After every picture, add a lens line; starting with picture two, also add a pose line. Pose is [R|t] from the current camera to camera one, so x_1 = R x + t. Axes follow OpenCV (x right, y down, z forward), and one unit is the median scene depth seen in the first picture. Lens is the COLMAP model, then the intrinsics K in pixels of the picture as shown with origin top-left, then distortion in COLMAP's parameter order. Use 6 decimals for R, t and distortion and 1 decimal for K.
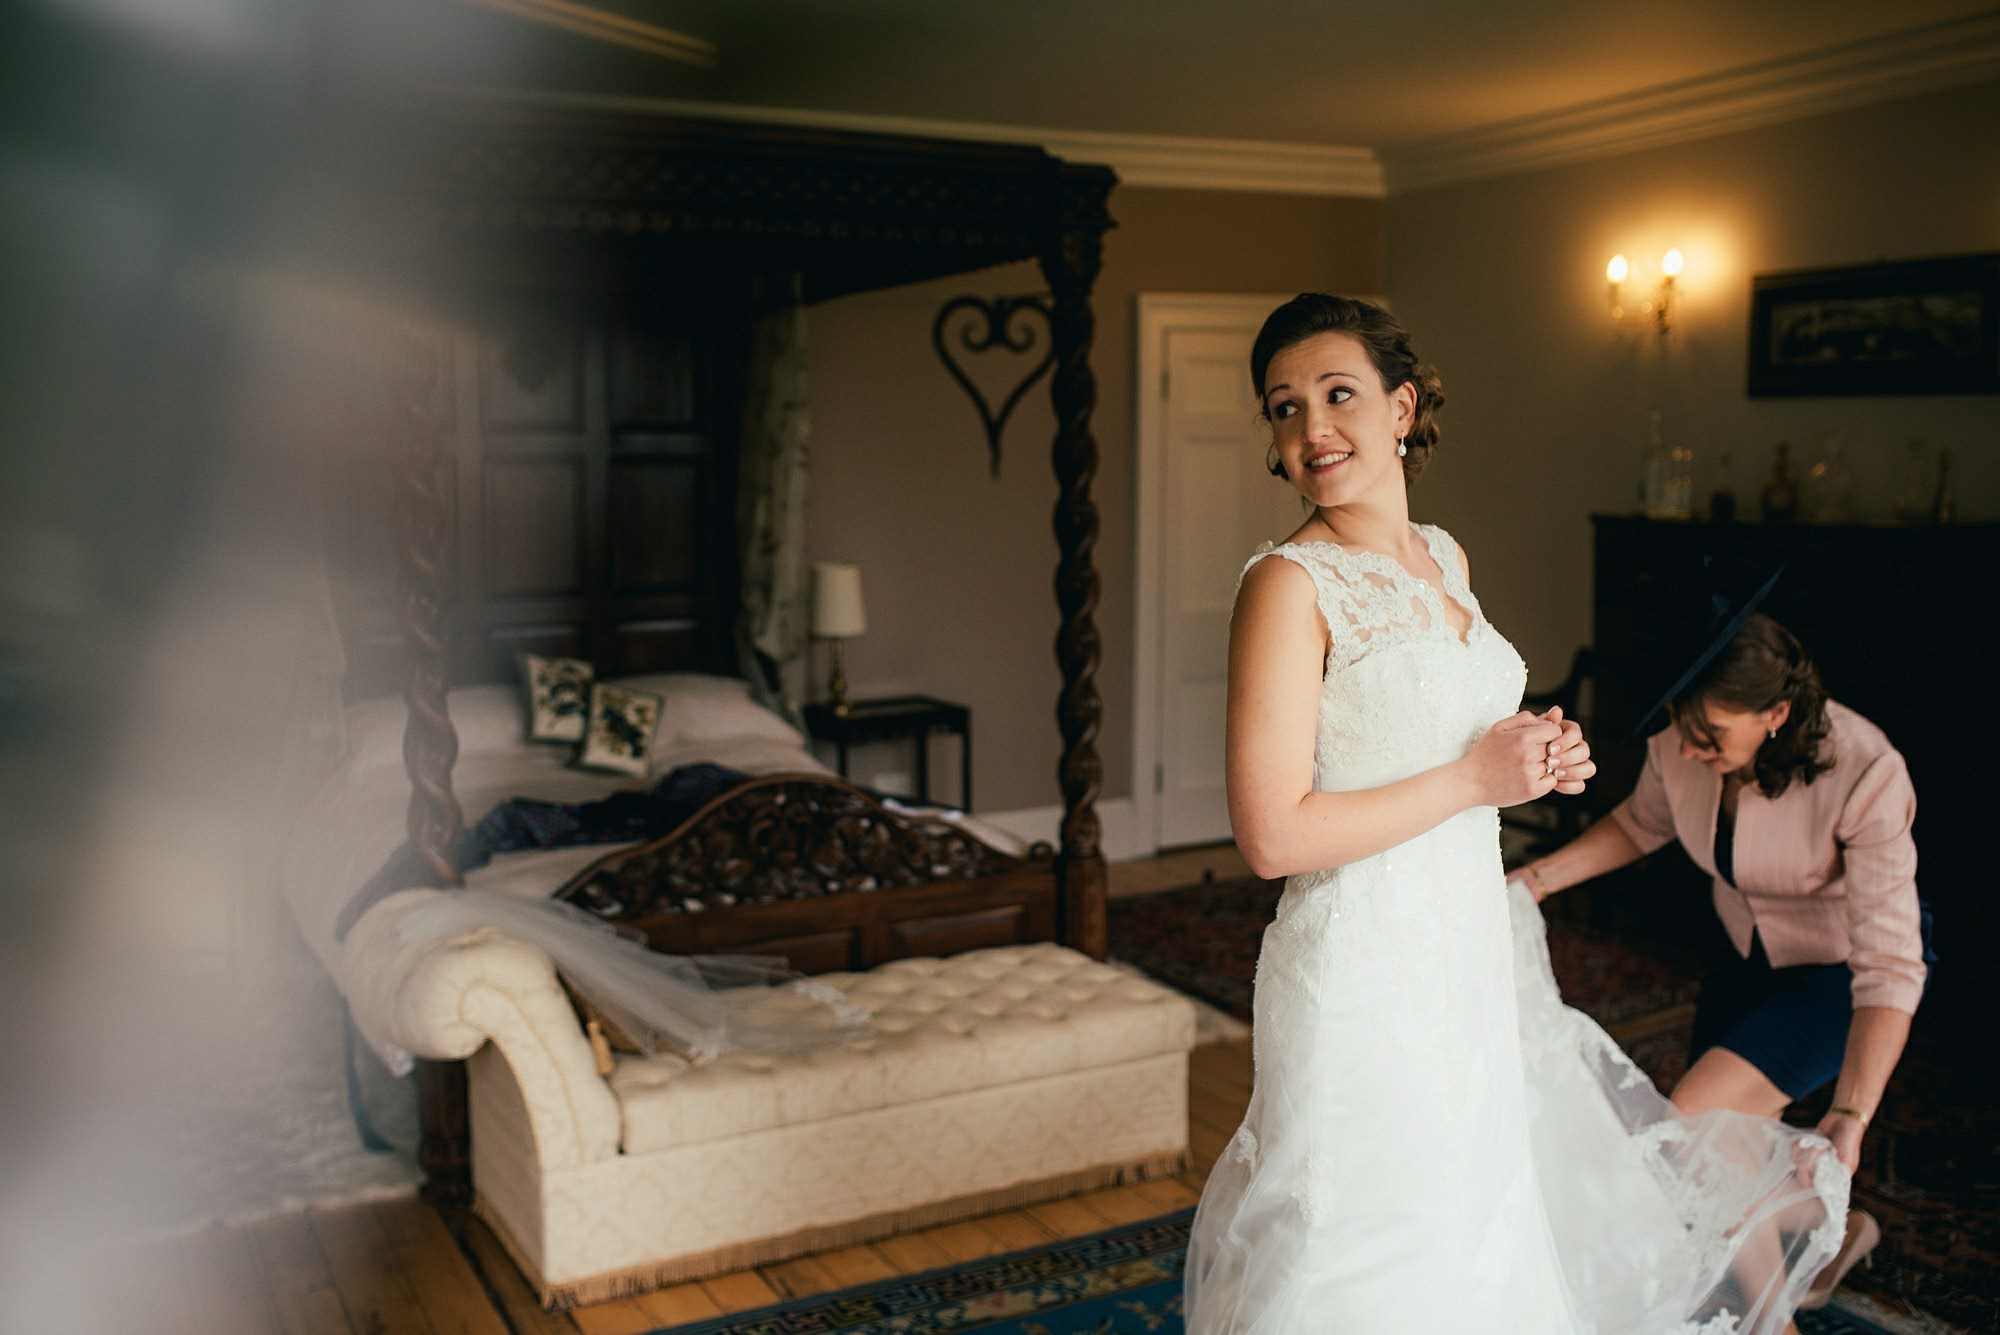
lens RADIAL K [[1933.4, 0, 1000.0], [0, 1933.4, 667.5], [0, 0, 1]] dist [-0.044663, 0.002064]
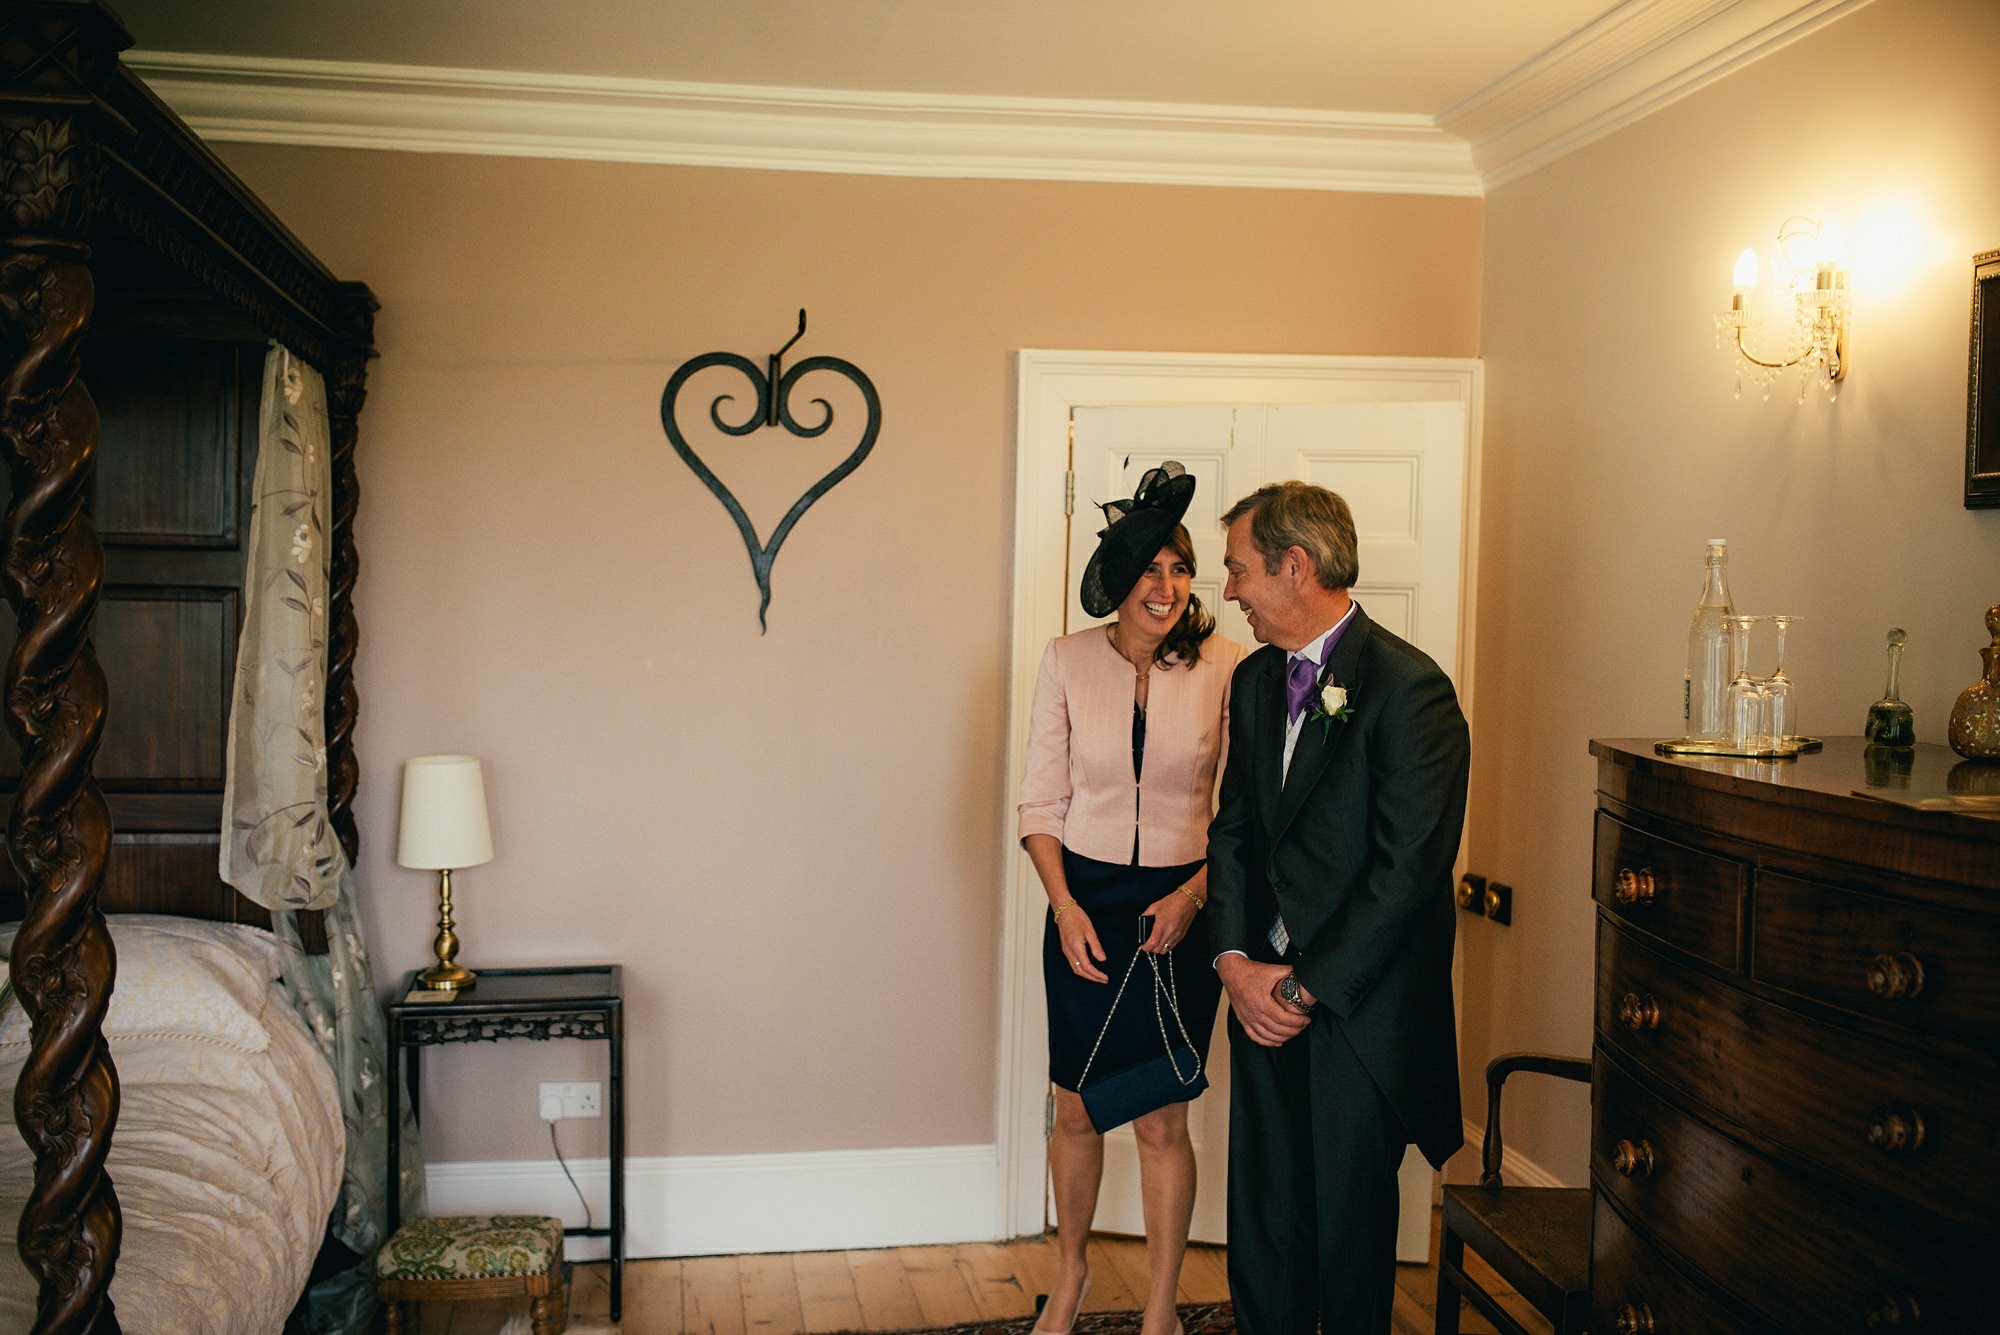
lens RADIAL K [[1885.5, 0, 1000.0], [0, 1885.5, 667.5], [0, 0, 1]] dist [-0.051432, 0.009292]
pose [[0.949108, 0.034234, -0.313084, 0.412211], [-0.056293, 0.996507, -0.061689, -0.079312], [0.309879, 0.076174, 0.947720, 0.656911]]
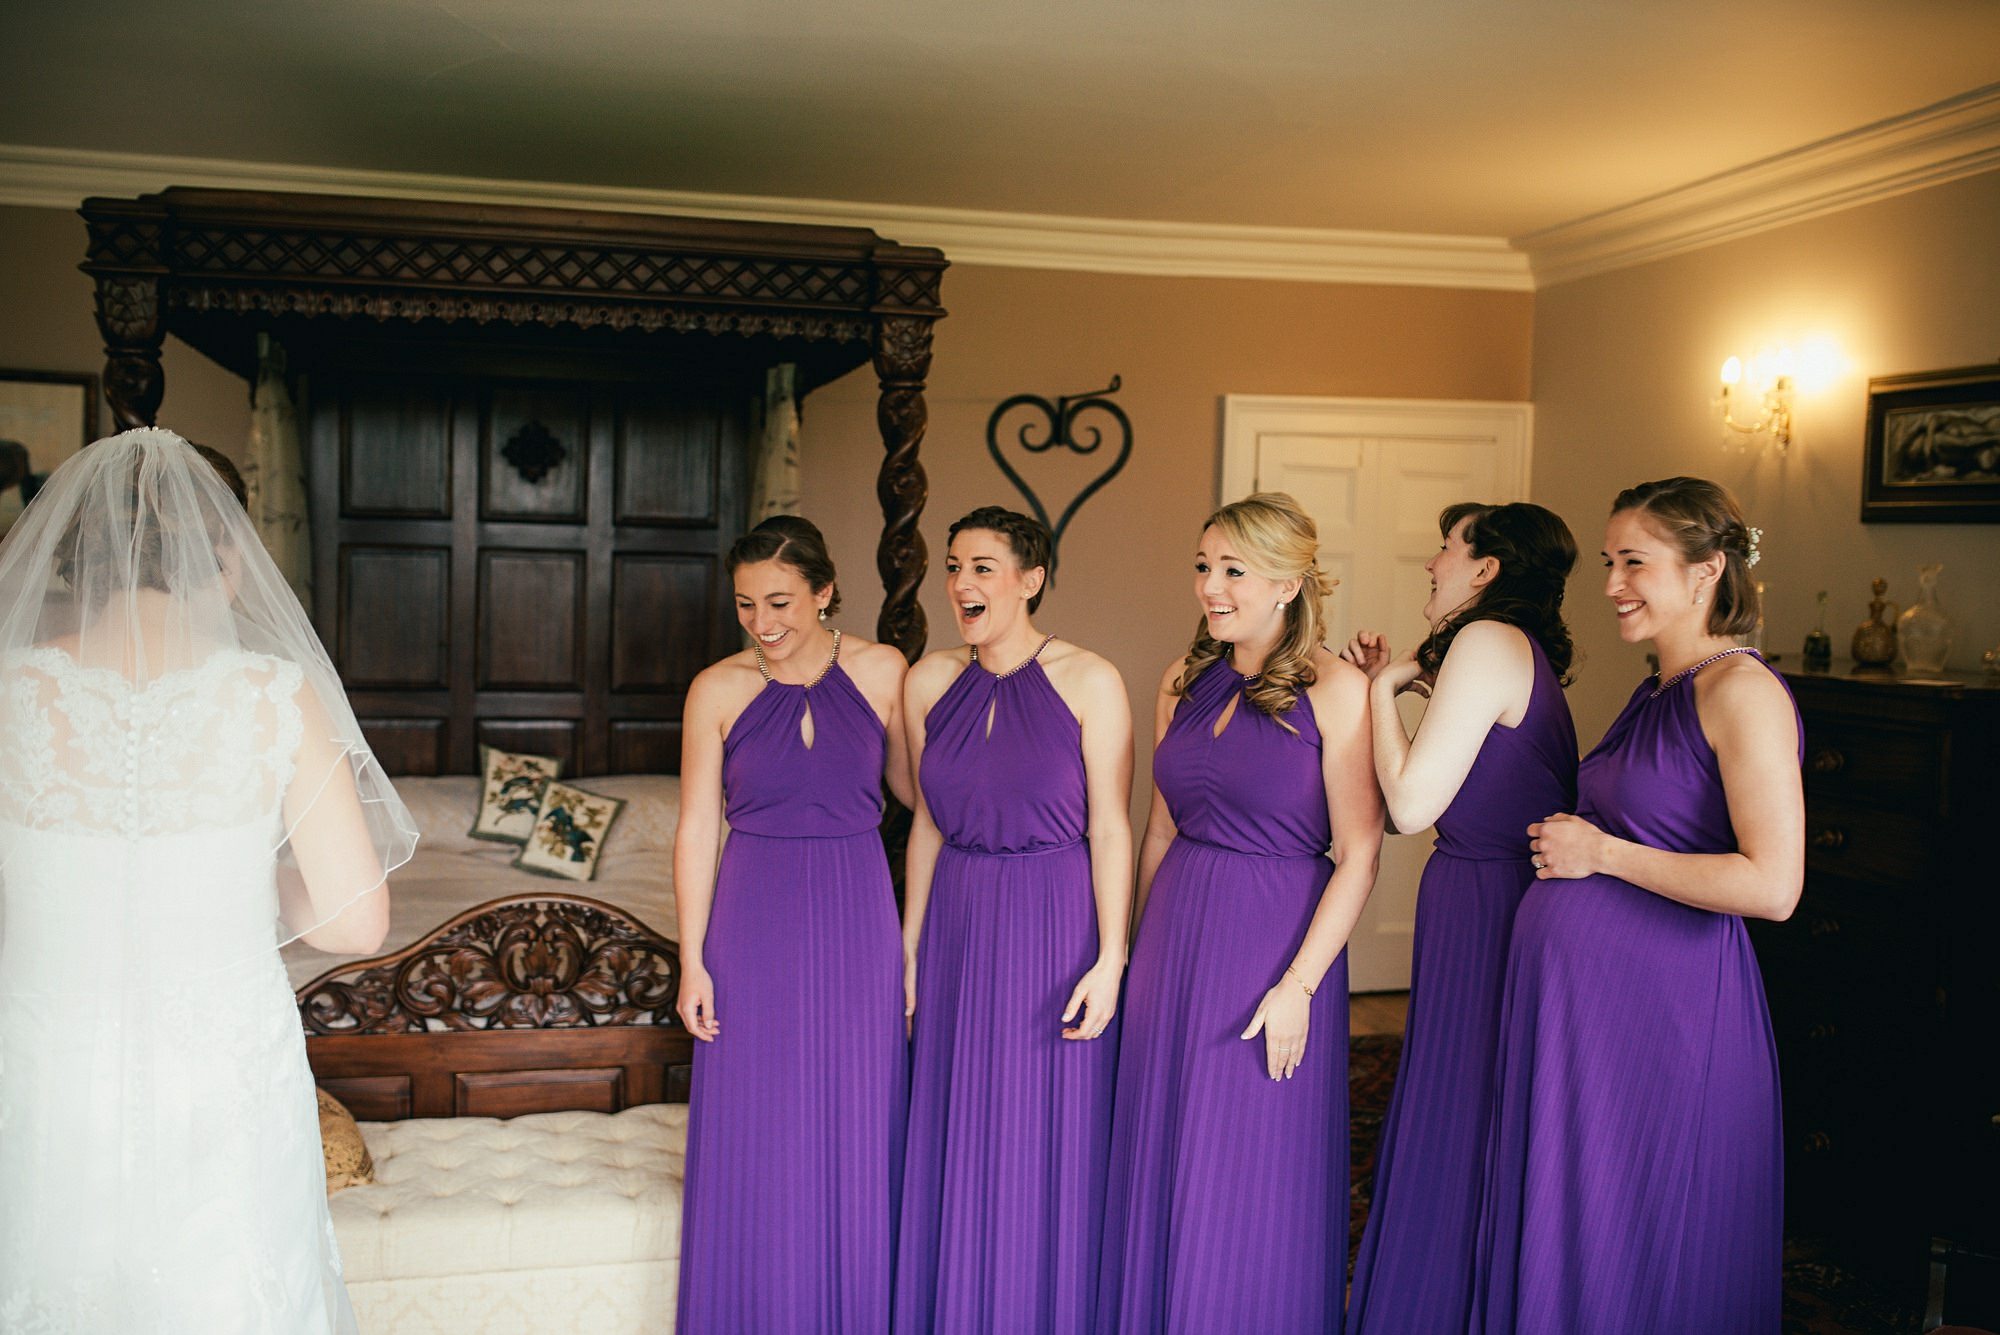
lens RADIAL K [[1923.5, 0, 1000.0], [0, 1923.5, 667.5], [0, 0, 1]] dist [-0.033921, -0.006520]
pose [[0.967578, 0.046783, -0.248201, 0.315659], [-0.059648, 0.997224, -0.044563, -0.024956], [0.245428, 0.057923, 0.967683, 0.143243]]
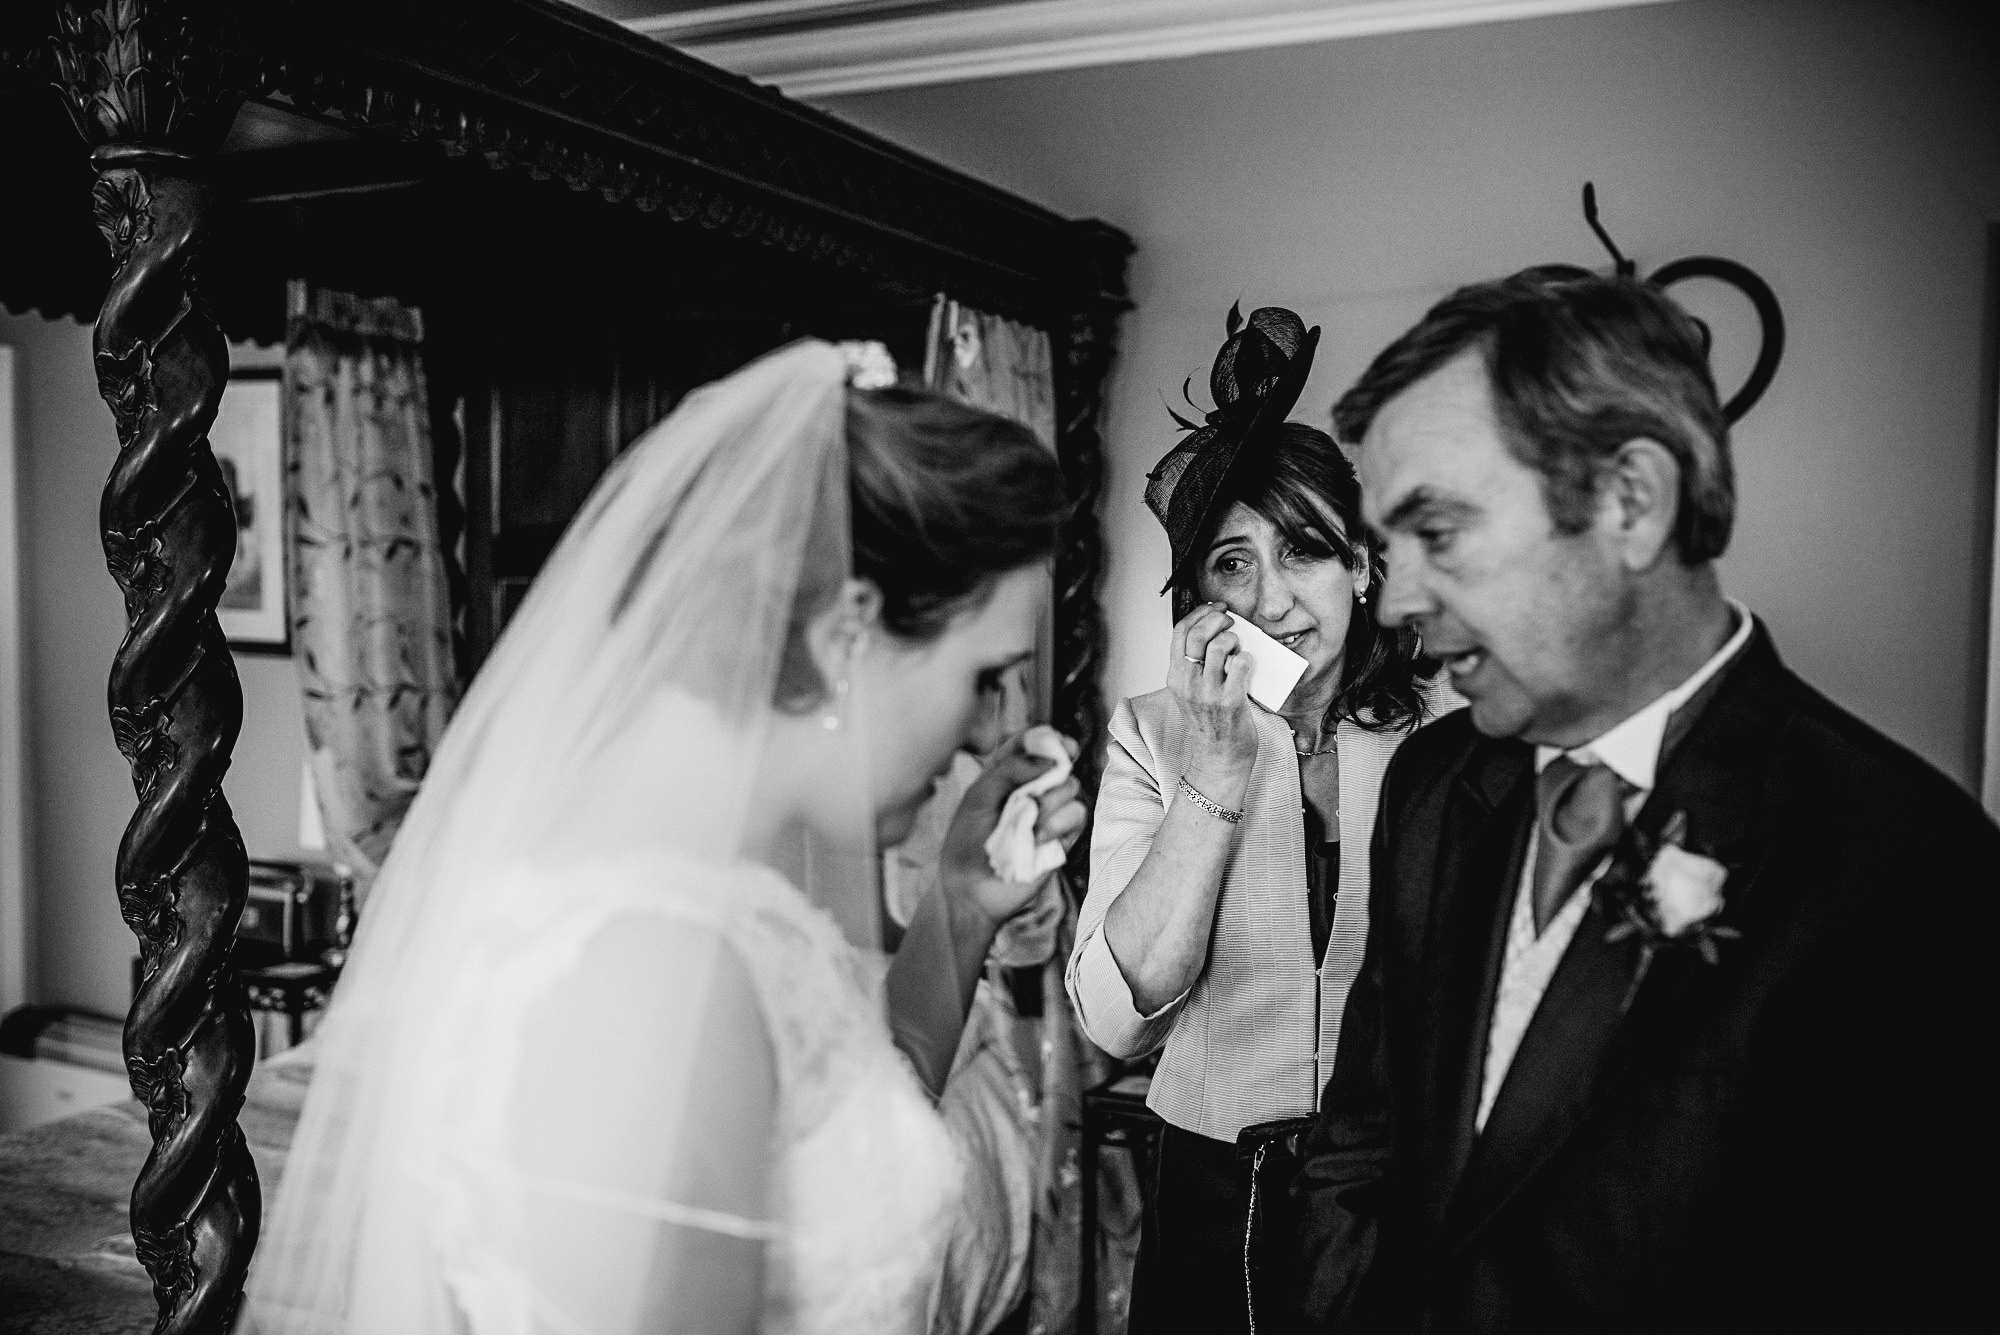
lens RADIAL K [[1885.5, 0, 1000.0], [0, 1885.5, 667.5], [0, 0, 1]] dist [-0.051432, 0.009292]
pose [[0.537669, 0.058196, -0.841145, 0.454786], [-0.113943, 0.993479, -0.004098, -0.116238], [0.835422, 0.098046, 0.540794, 0.976878]]
